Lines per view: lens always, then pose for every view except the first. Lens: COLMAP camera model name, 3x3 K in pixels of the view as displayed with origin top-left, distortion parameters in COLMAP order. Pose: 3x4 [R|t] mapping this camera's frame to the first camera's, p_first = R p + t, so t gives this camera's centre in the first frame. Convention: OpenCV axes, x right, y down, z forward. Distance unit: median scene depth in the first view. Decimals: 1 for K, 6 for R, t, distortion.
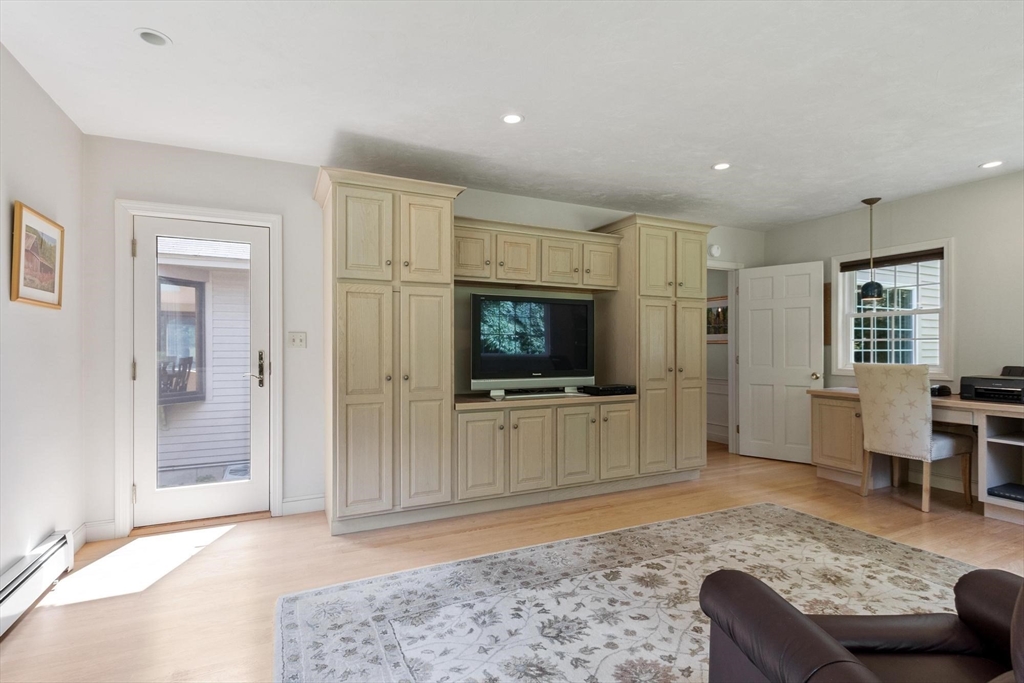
lens RADIAL K [[490.7, 0, 508.8], [0, 490.7, 347.9], [0, 0, 1]] dist [0.004458, -0.001608]
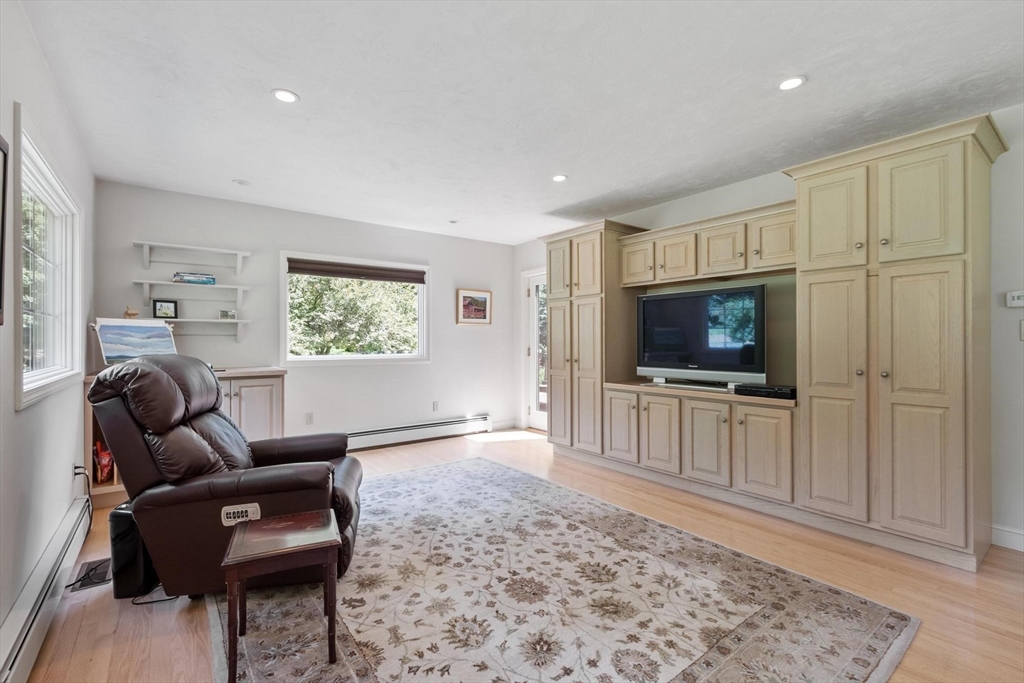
lens RADIAL K [[445.7, 0, 507.3], [0, 445.7, 338.9], [0, 0, 1]] dist [0.004513, -0.001541]
pose [[0.210509, -0.004496, -0.977582, 1.151267], [0.002874, 0.999988, -0.003980, -0.001151], [0.977588, -0.001971, 0.210520, 0.549365]]
